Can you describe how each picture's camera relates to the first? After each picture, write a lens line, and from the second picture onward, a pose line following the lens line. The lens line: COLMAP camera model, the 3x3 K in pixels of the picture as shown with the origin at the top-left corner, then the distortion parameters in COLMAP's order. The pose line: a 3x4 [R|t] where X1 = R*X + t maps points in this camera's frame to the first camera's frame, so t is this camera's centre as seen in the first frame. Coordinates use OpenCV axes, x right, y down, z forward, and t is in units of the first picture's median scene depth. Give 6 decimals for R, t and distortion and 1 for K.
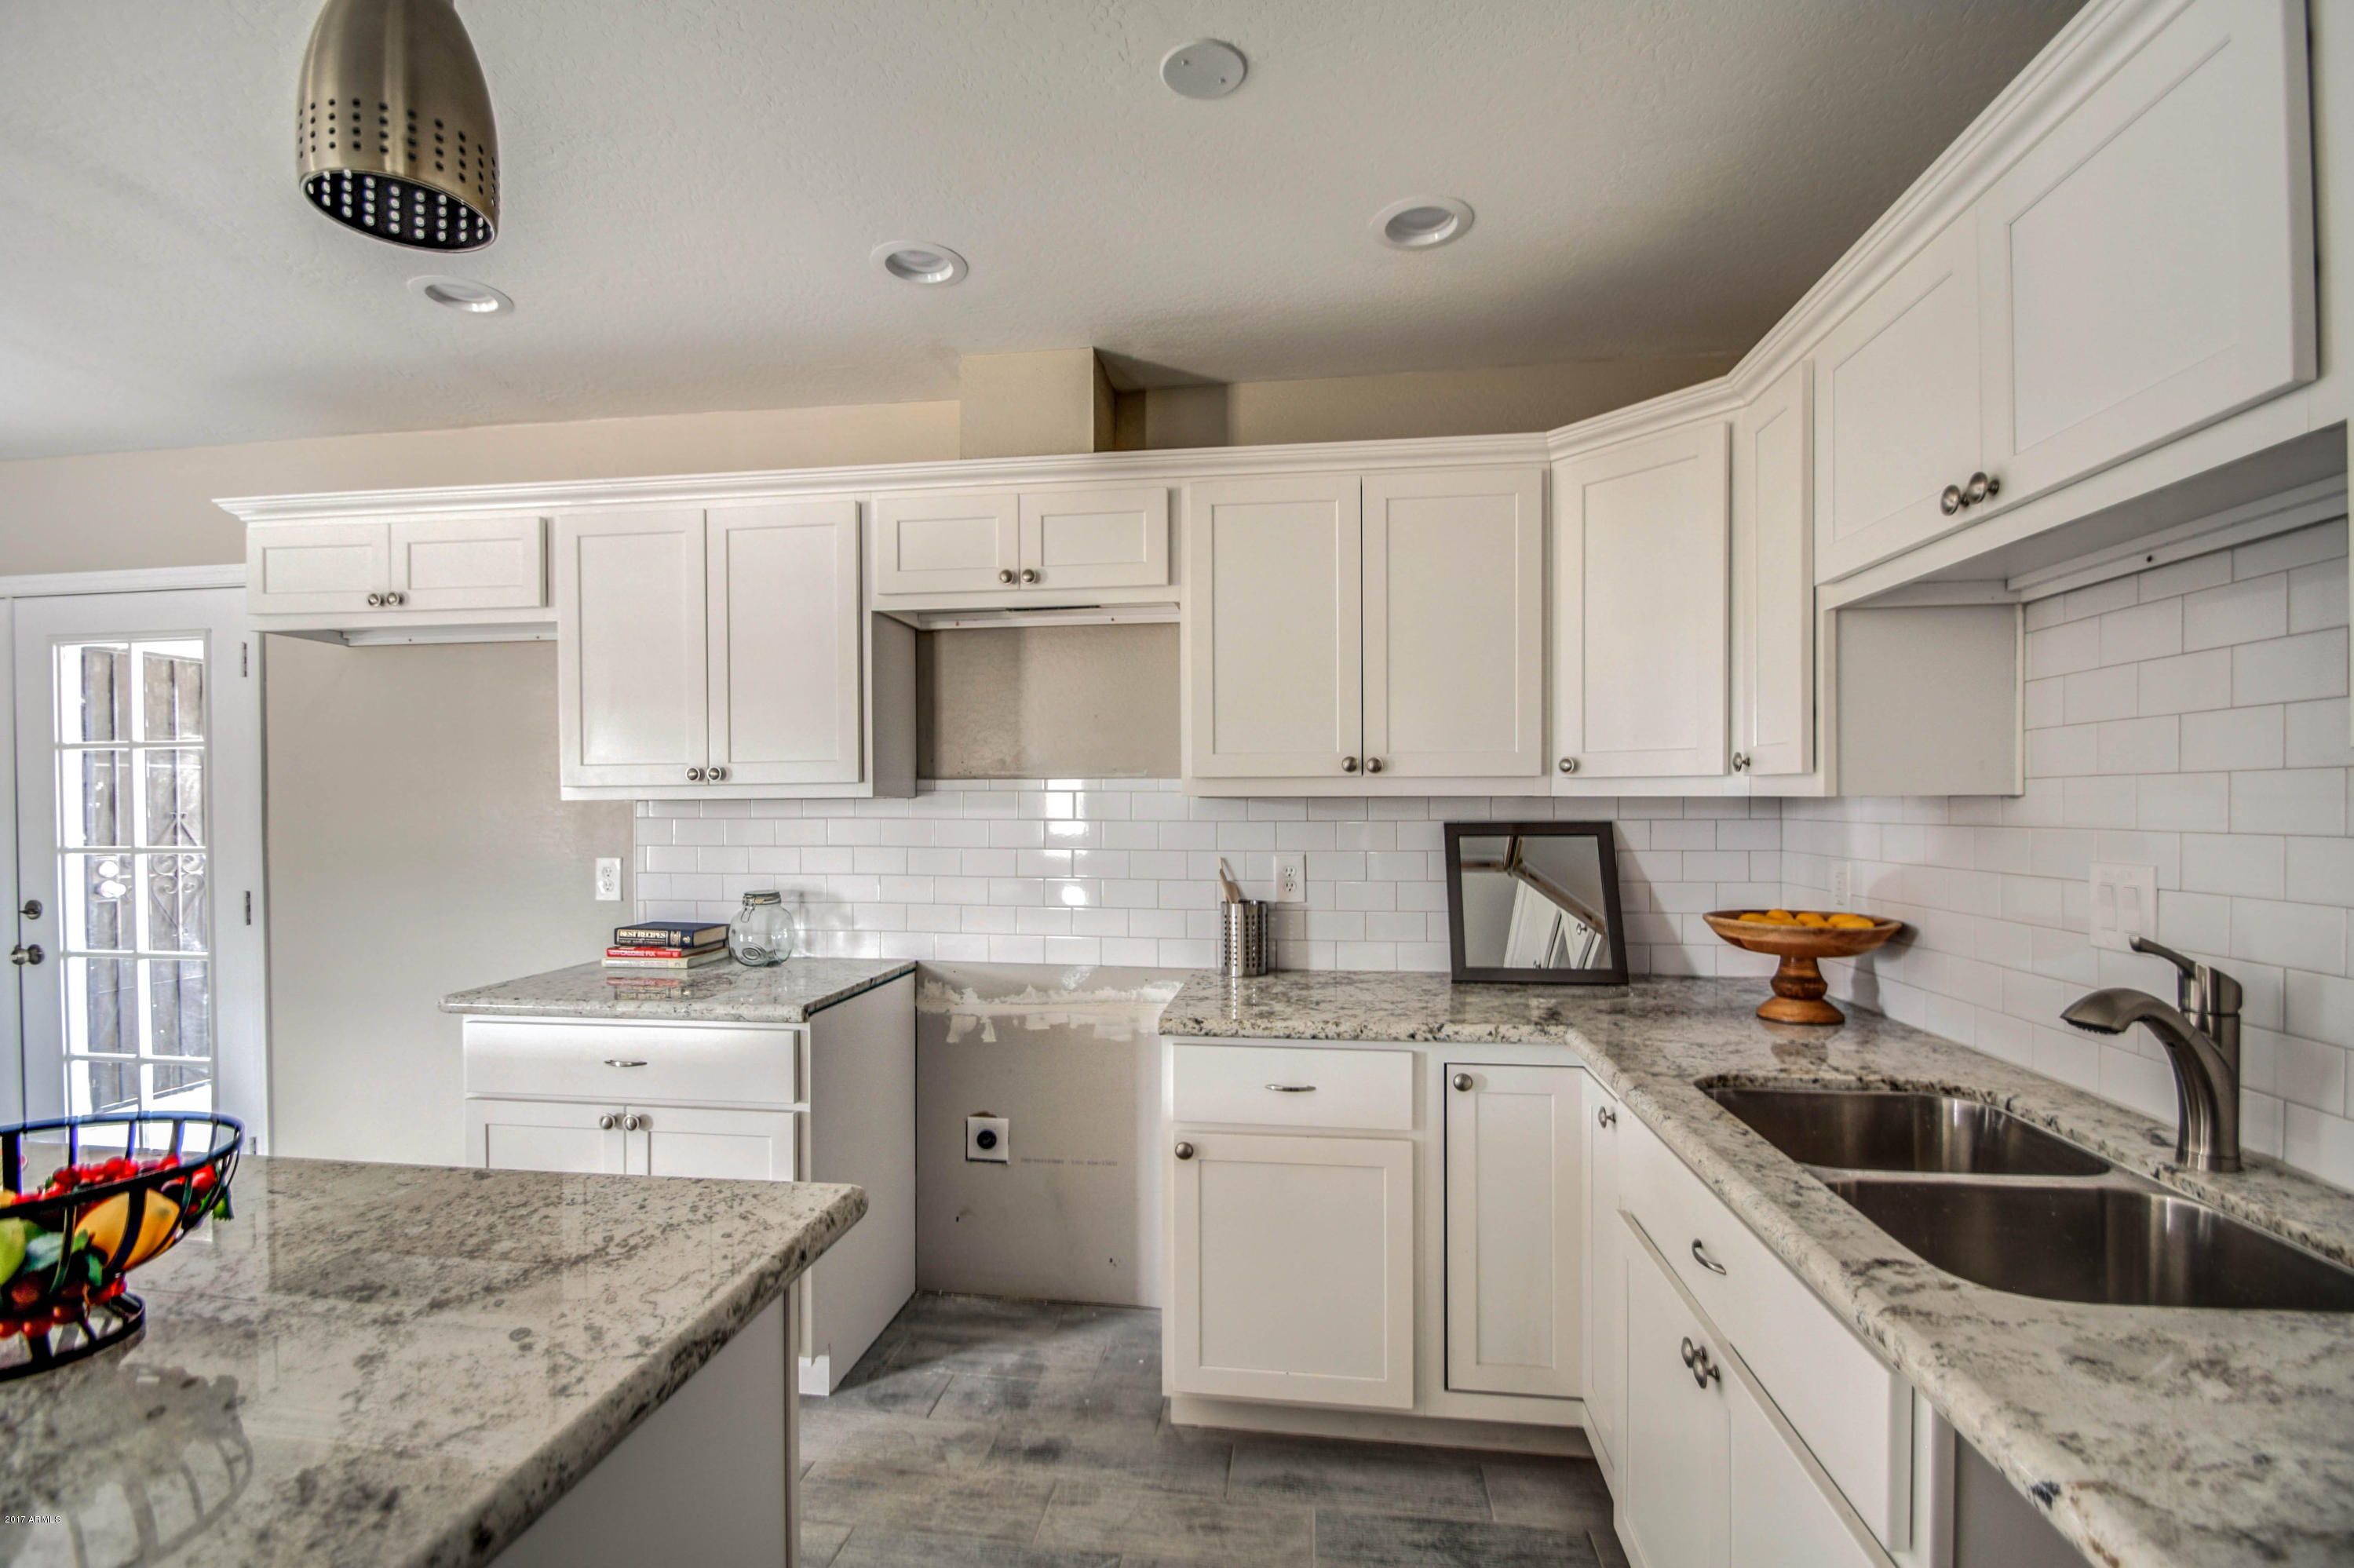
lens RADIAL K [[1055.0, 0, 1198.5], [0, 1055.0, 811.8], [0, 0, 1]] dist [0.003730, -0.011103]
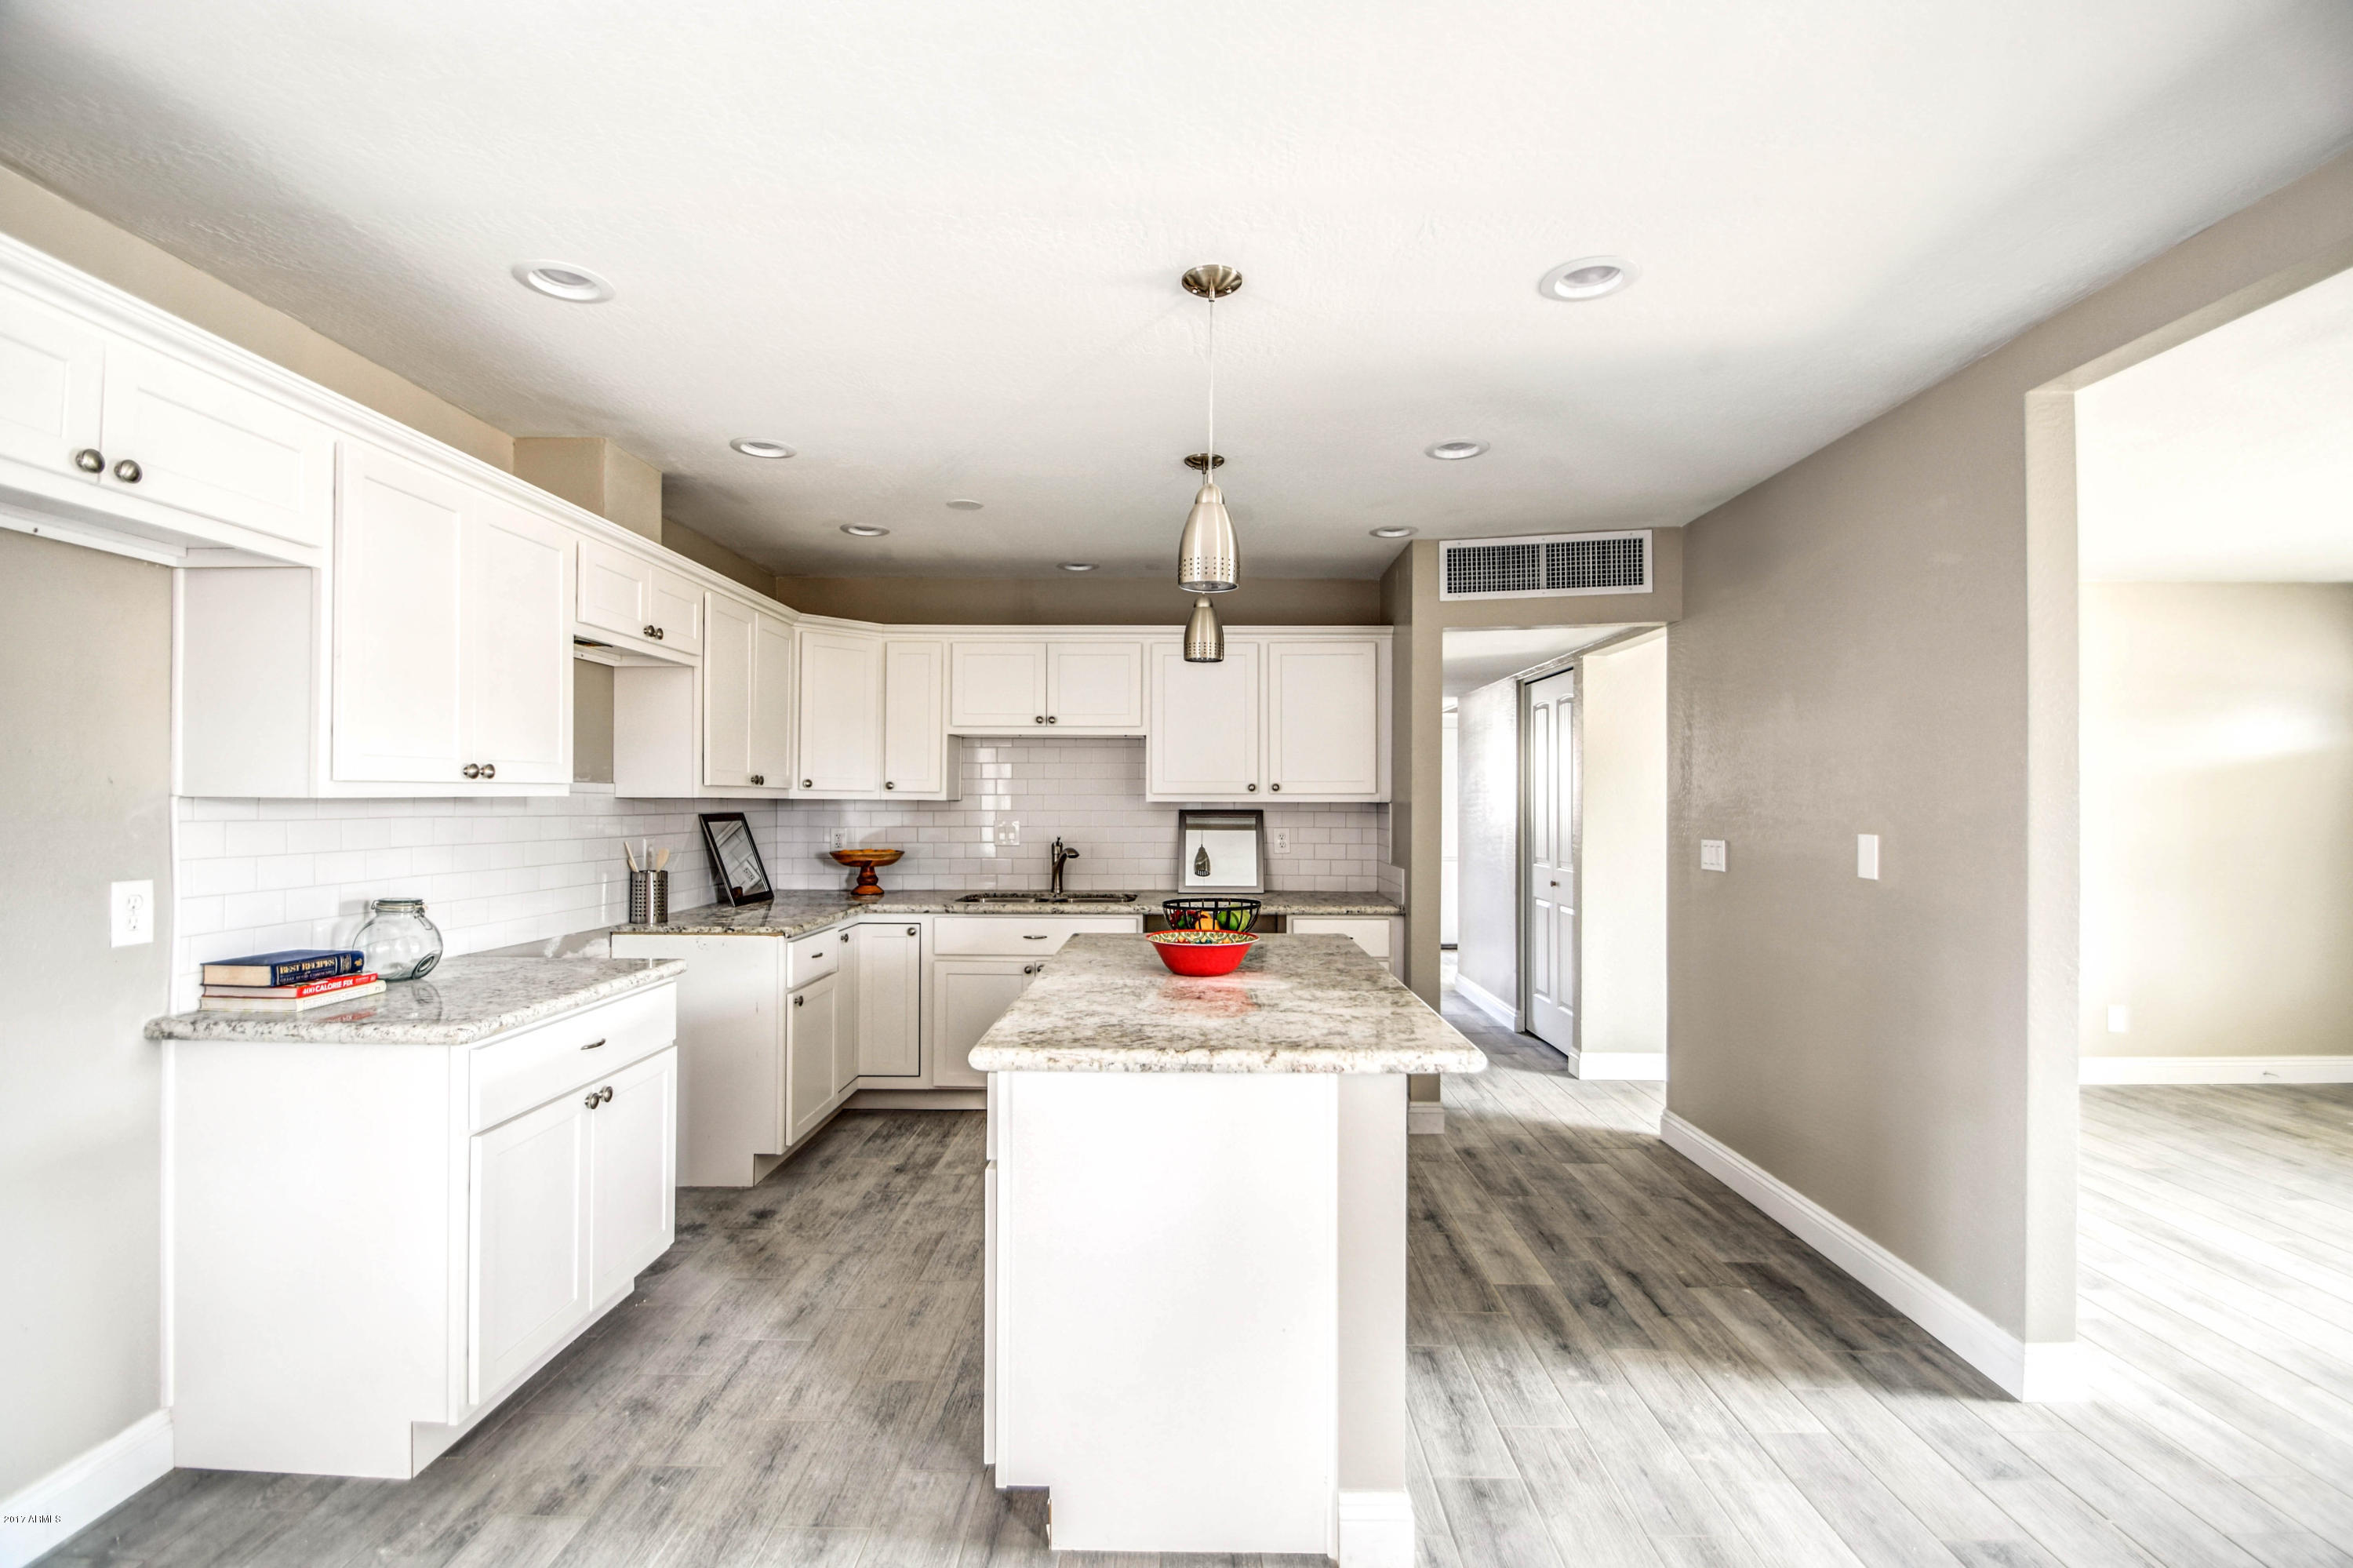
lens RADIAL K [[1054.7, 0, 1172.9], [0, 1054.7, 790.6], [0, 0, 1]] dist [0.003730, -0.011103]
pose [[-0.114884, 0.010730, 0.993321, -1.773934], [0.005551, 0.999933, -0.010159, -0.005880], [-0.993363, 0.004347, -0.114936, 0.565961]]
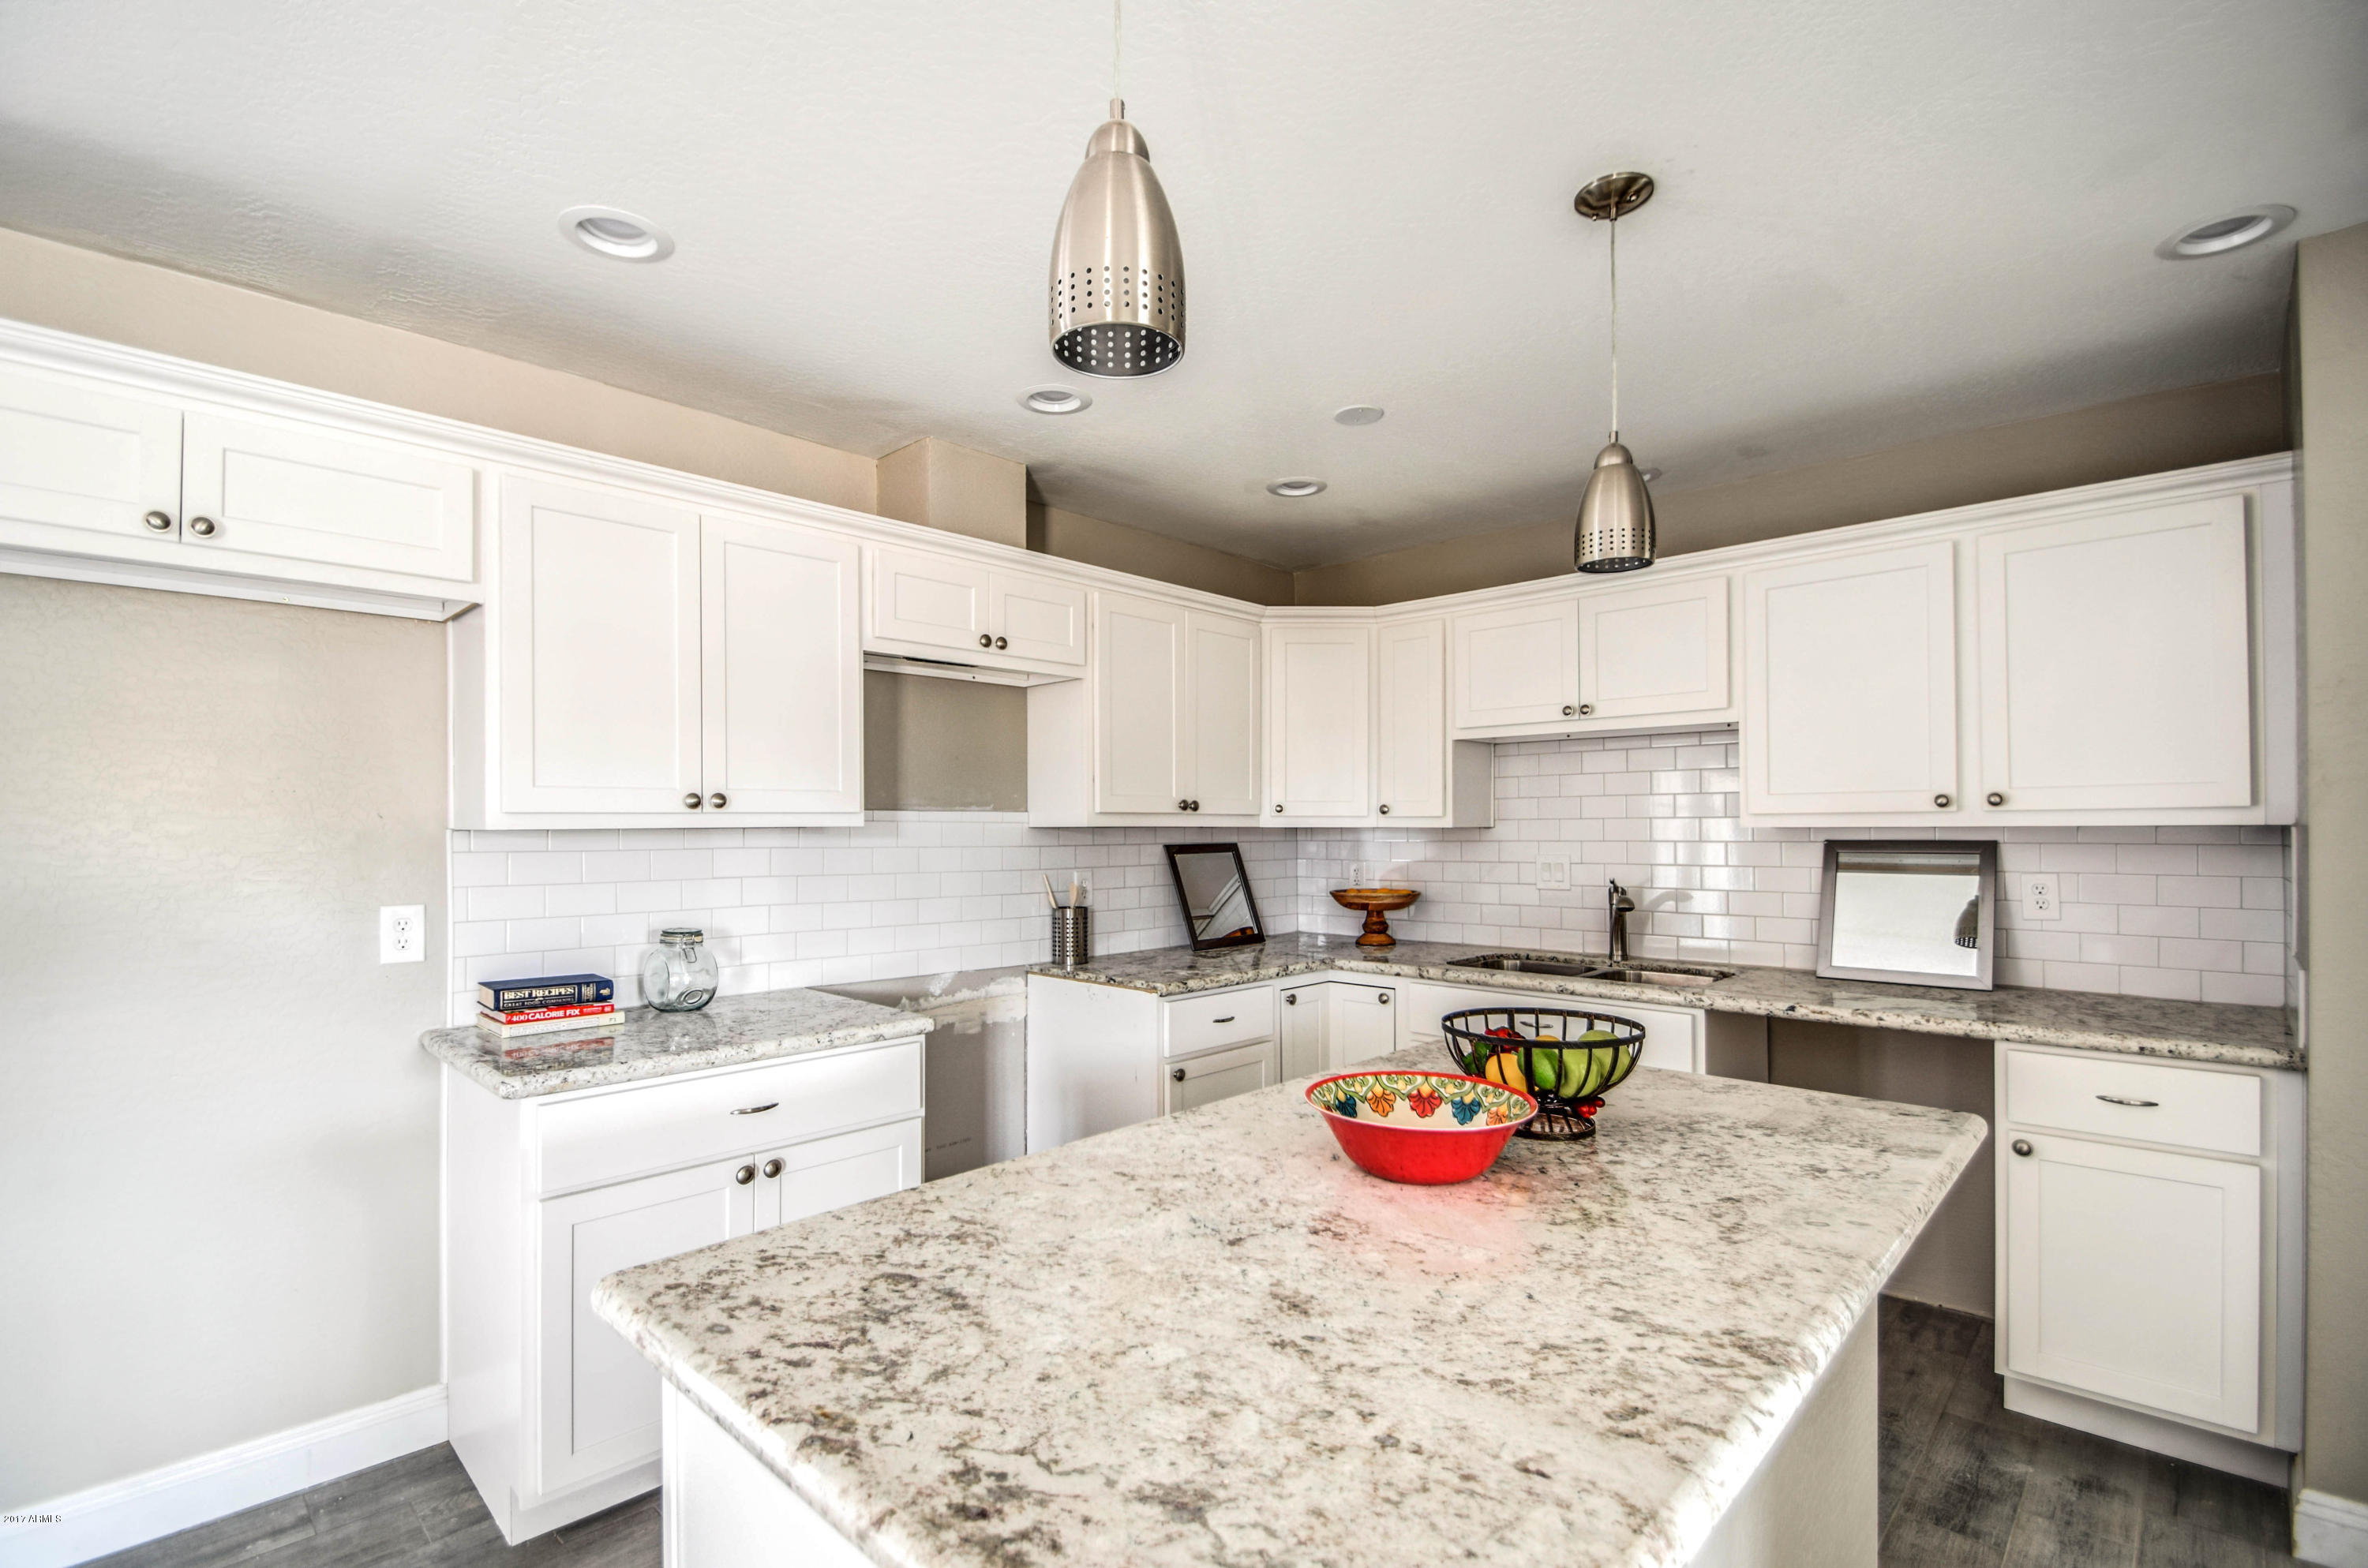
lens RADIAL K [[1061.3, 0, 1170.1], [0, 1061.3, 818.6], [0, 0, 1]] dist [0.003730, -0.011103]
pose [[0.597387, 0.008146, 0.801912, -1.142241], [0.009898, 0.999797, -0.017529, -0.000002], [-0.801892, 0.018409, 0.597185, 0.141824]]
